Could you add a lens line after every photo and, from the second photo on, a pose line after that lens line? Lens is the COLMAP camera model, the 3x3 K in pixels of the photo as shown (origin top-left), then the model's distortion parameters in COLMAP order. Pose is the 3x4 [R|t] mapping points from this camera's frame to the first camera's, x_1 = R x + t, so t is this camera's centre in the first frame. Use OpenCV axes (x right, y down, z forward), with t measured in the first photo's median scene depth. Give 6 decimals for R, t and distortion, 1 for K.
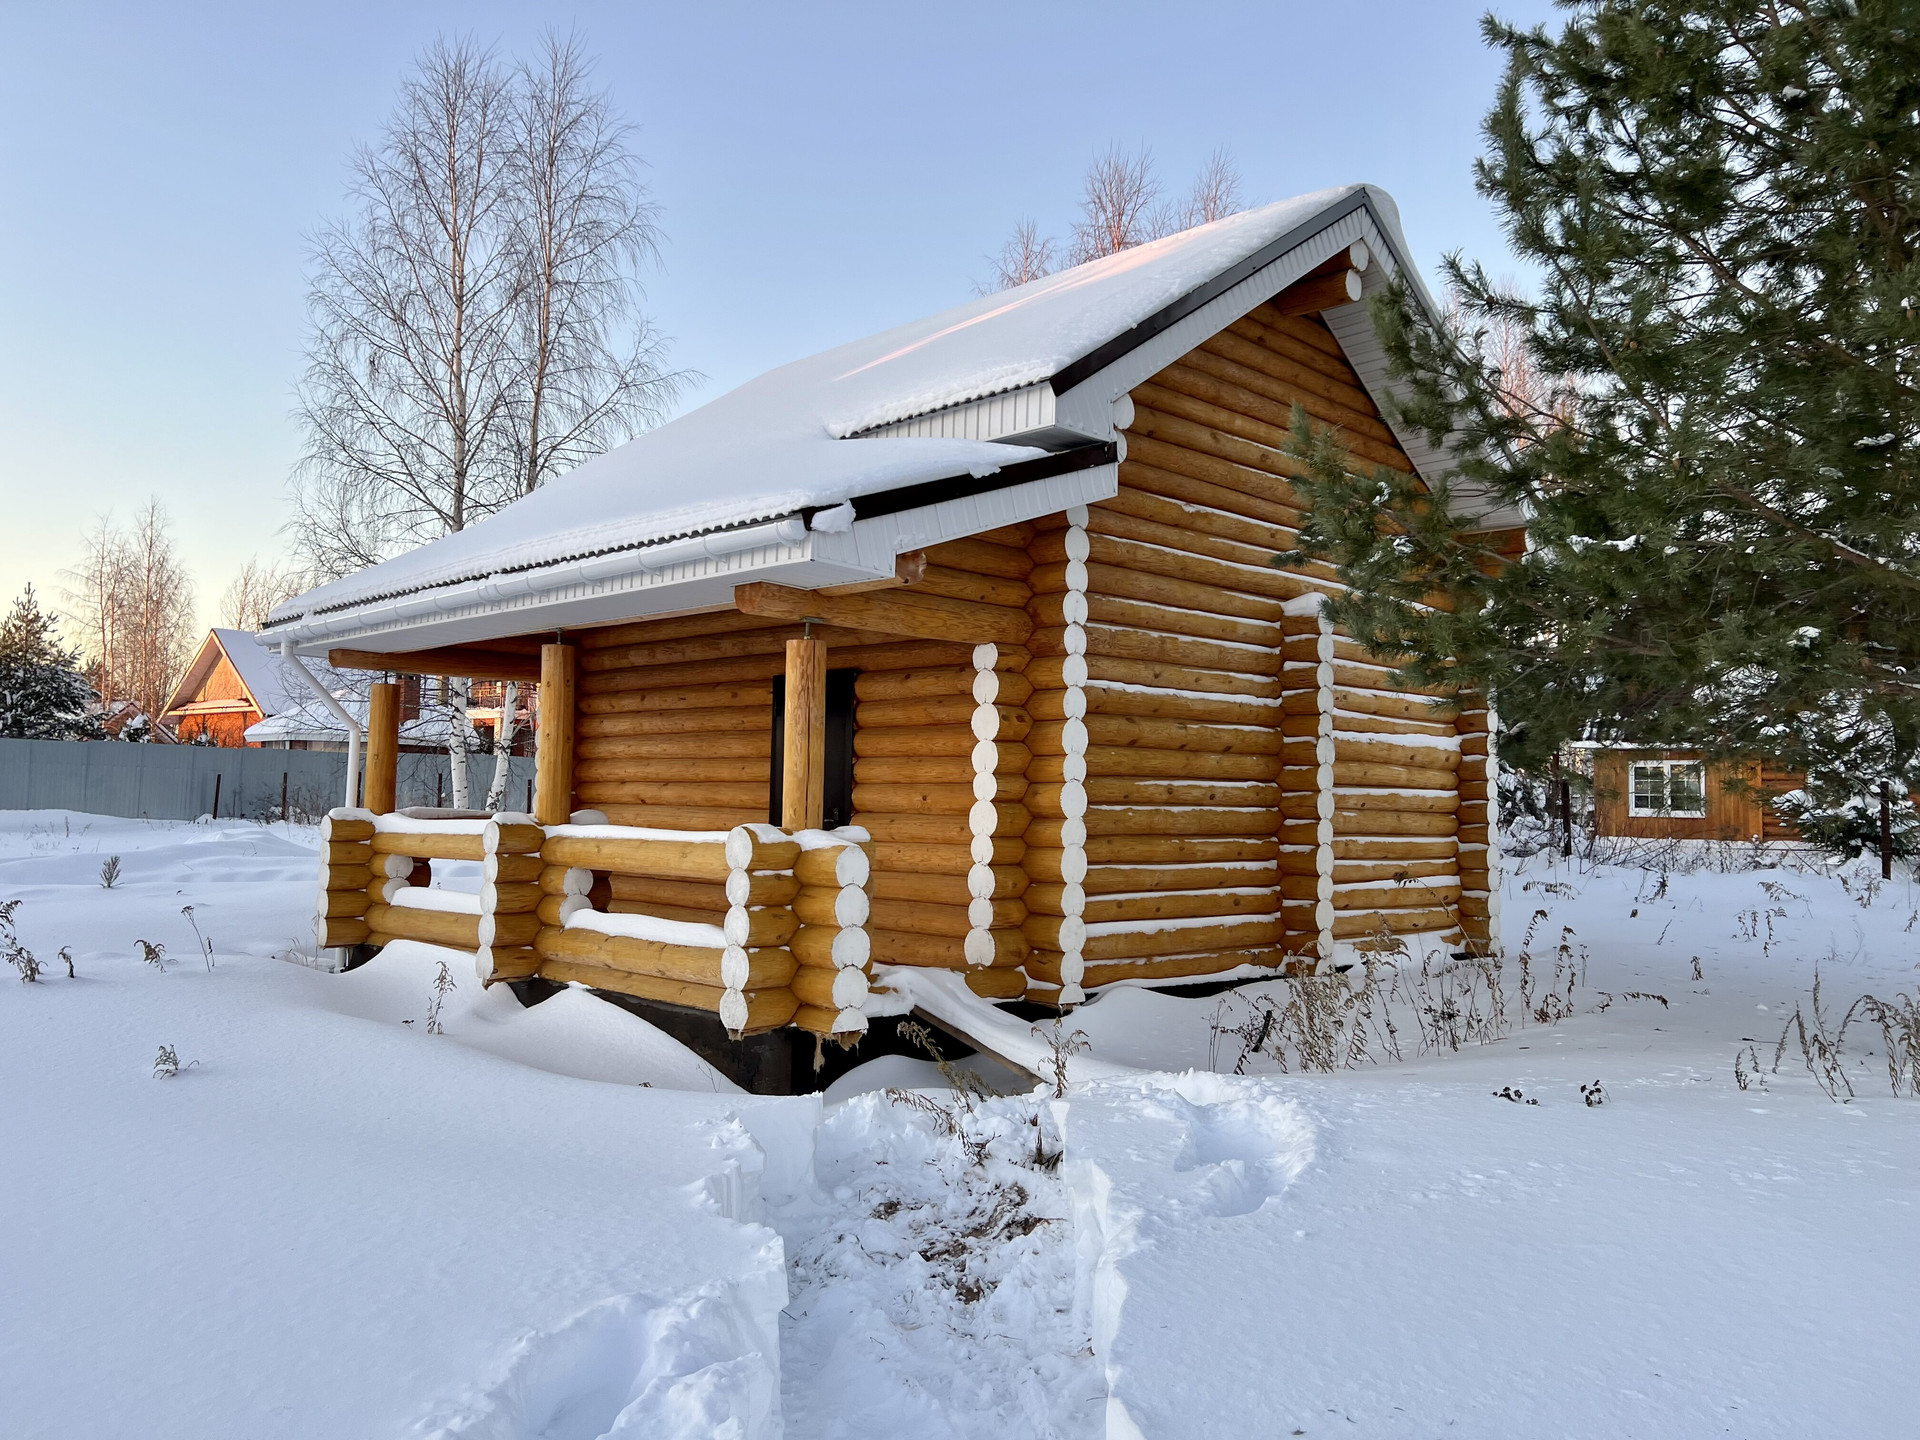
lens RADIAL K [[1465.8, 0, 959.2], [0, 1465.8, 720.6], [0, 0, 1]] dist [0.001309, 0.000284]
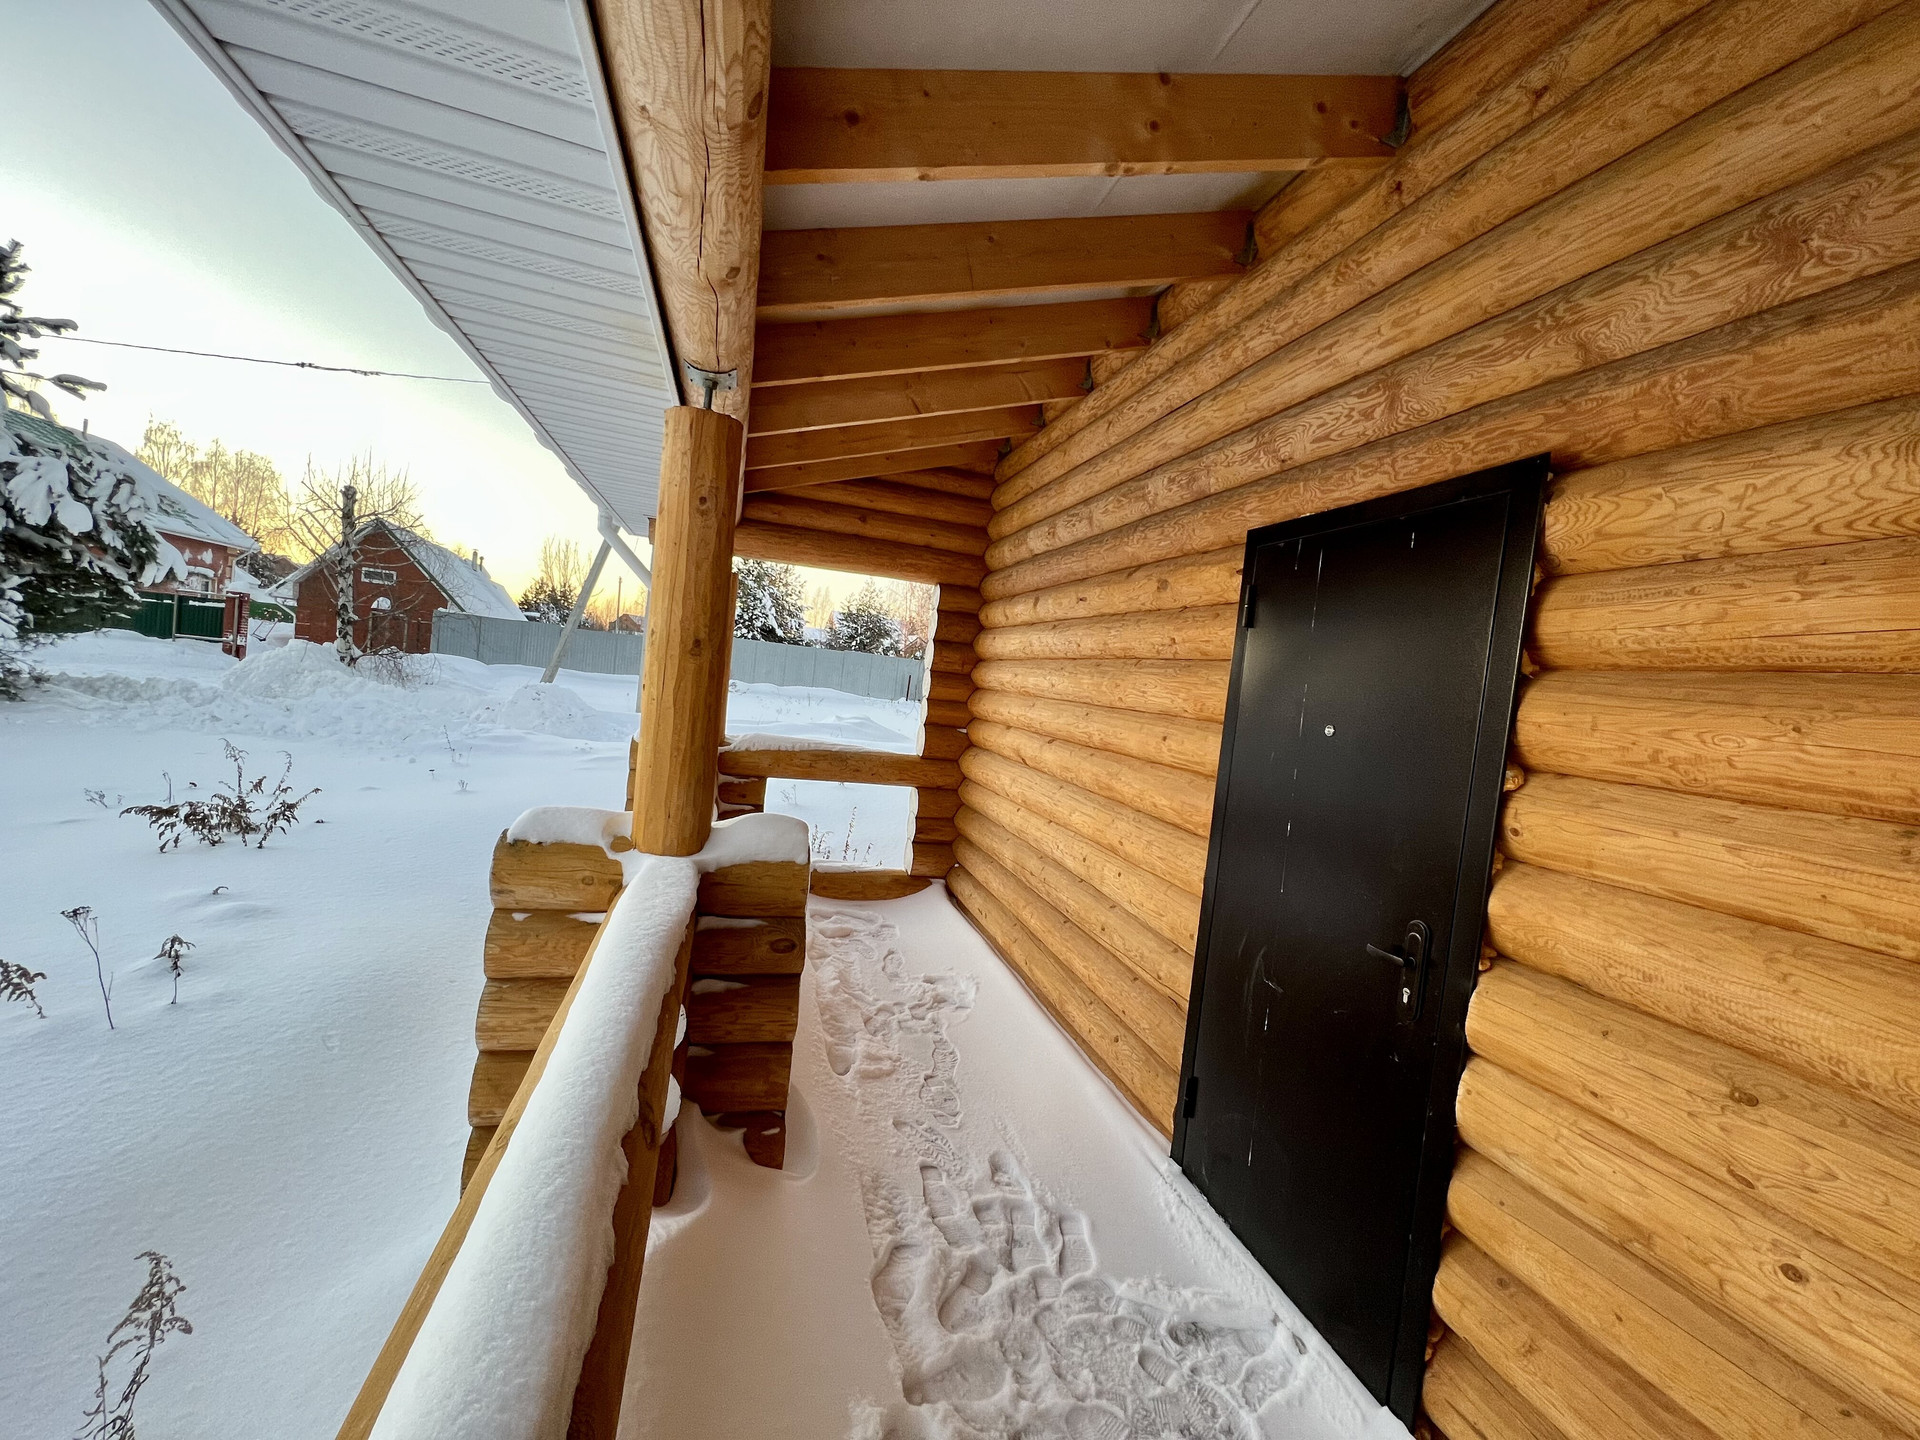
lens RADIAL K [[765.8, 0, 966.5], [0, 765.8, 726.5], [0, 0, 1]] dist [-0.000430, -0.000017]
pose [[0.879505, 0.104631, -0.464246, -0.086296], [-0.065196, 0.992824, 0.100249, 0.007857], [0.471403, -0.057903, 0.880015, 0.731371]]
